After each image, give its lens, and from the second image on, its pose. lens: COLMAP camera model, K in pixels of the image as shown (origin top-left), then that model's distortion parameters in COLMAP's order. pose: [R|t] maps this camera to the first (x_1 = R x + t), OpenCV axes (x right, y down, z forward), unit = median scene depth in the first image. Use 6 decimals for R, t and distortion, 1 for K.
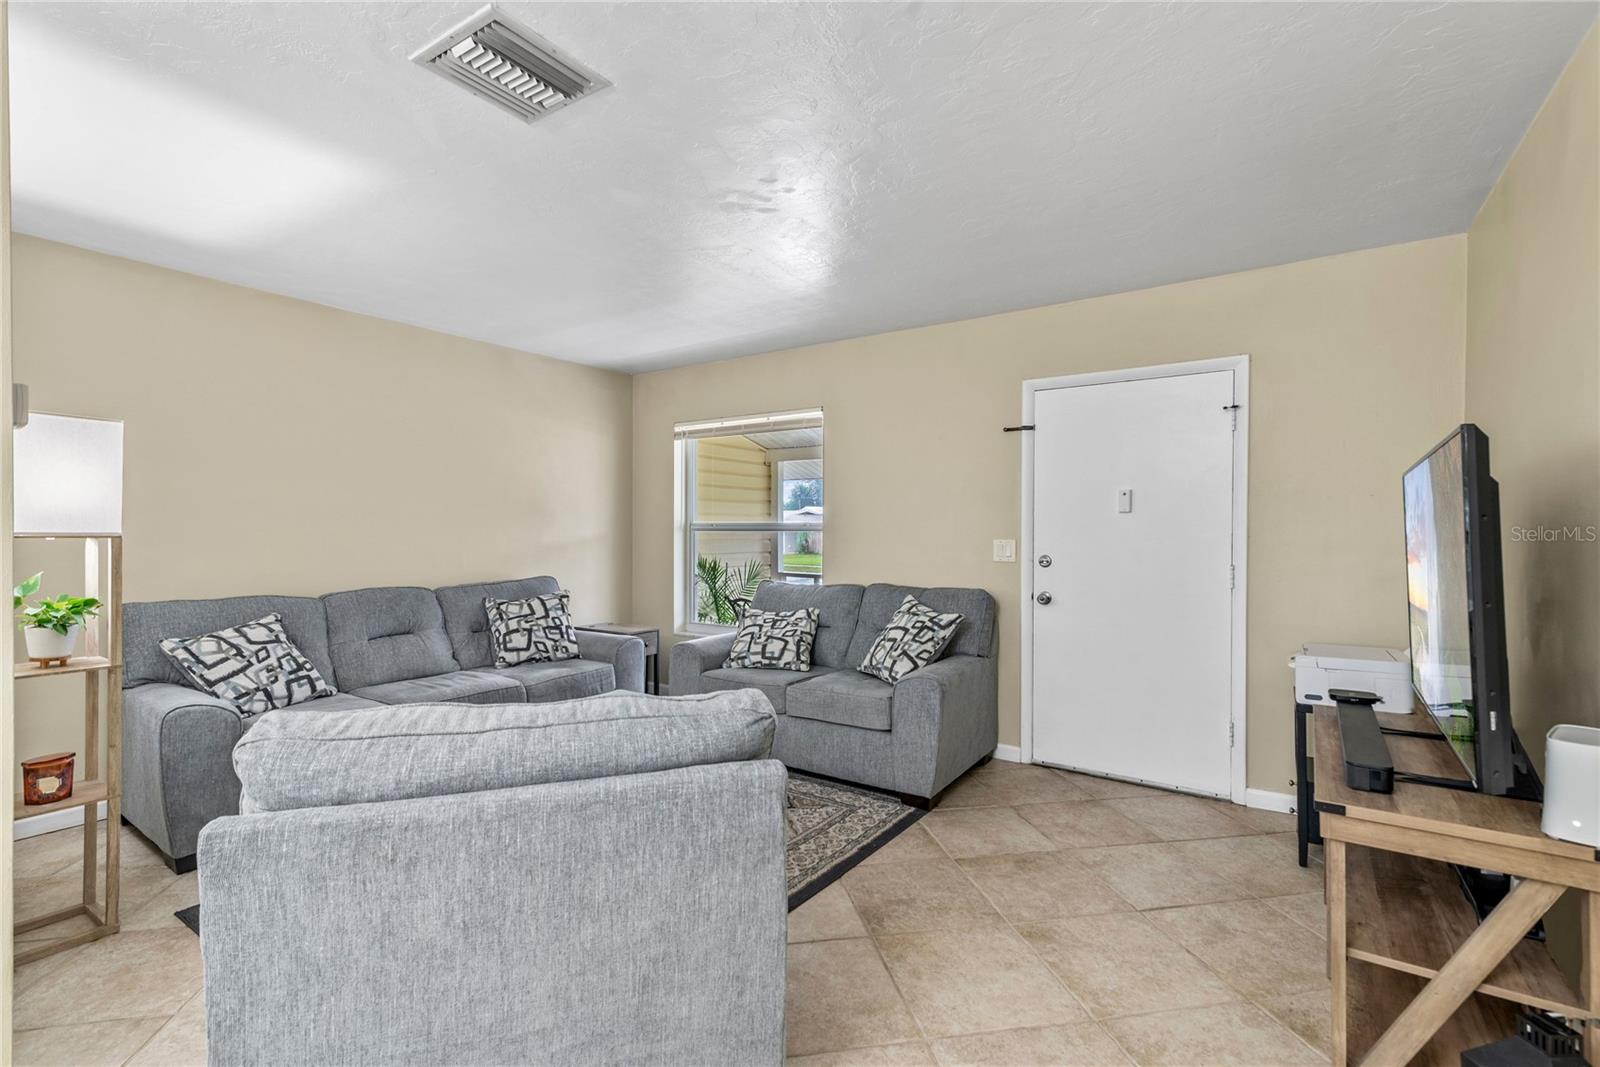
lens RADIAL K [[723.4, 0, 796.8], [0, 723.4, 529.2], [0, 0, 1]] dist [0.017604, -0.000188]
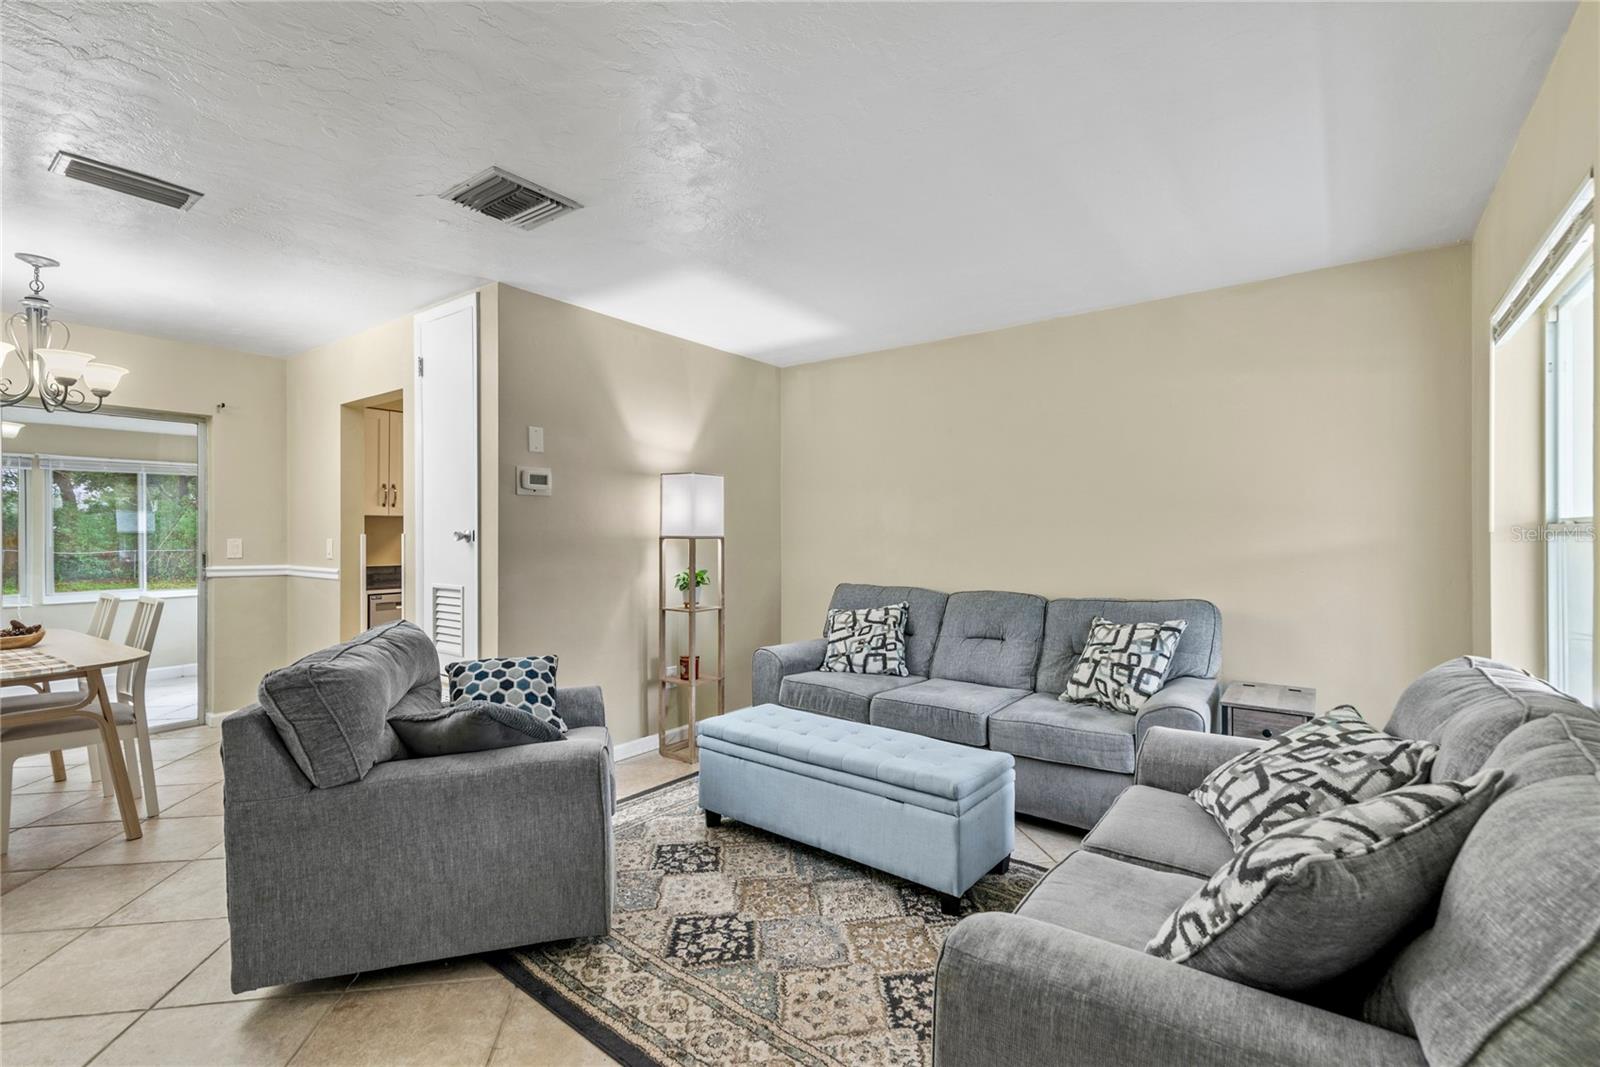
lens RADIAL K [[723.4, 0, 799.4], [0, 723.4, 532.5], [0, 0, 1]] dist [0.017604, -0.000188]
pose [[-0.040465, -0.005360, -0.999167, 0.542356], [-0.000374, 0.999986, -0.005349, 0.002651], [0.999181, 0.000157, -0.040467, 0.891563]]
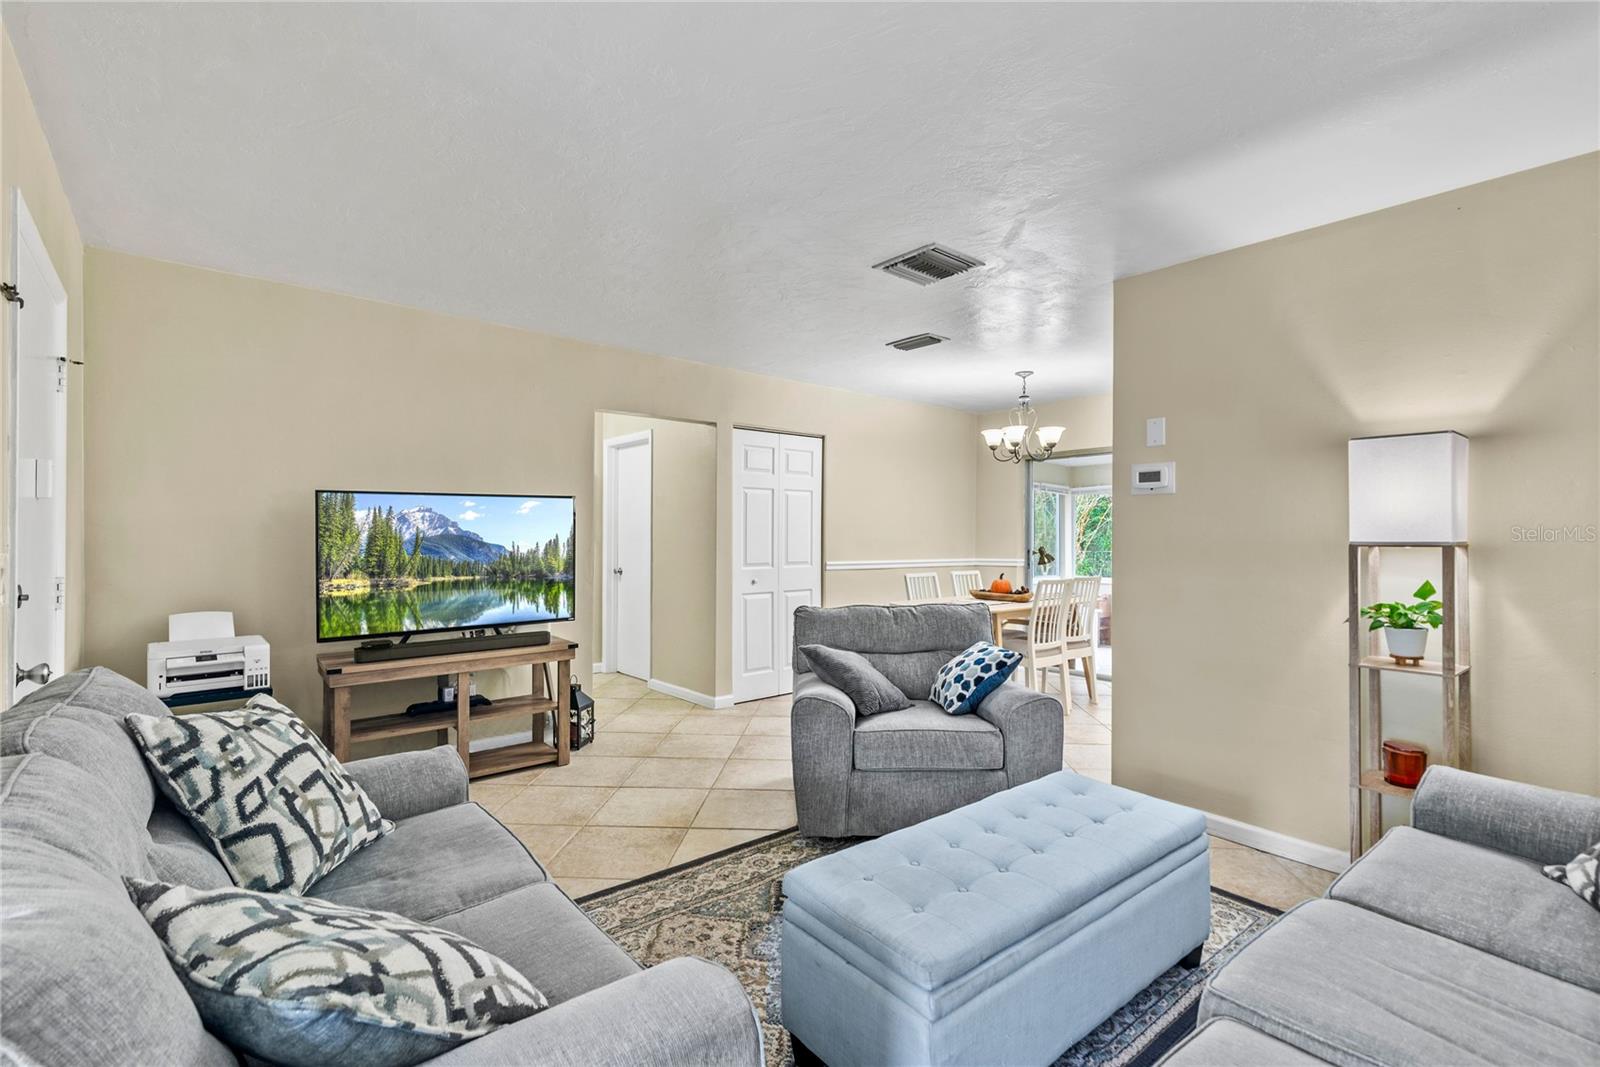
lens RADIAL K [[723.4, 0, 797.8], [0, 723.4, 534.1], [0, 0, 1]] dist [0.017604, -0.000188]
pose [[-0.963555, -0.010624, 0.267298, -0.303722], [-0.011510, 0.999932, -0.001746, 0.002691], [-0.267261, -0.004759, -0.963612, 1.510248]]
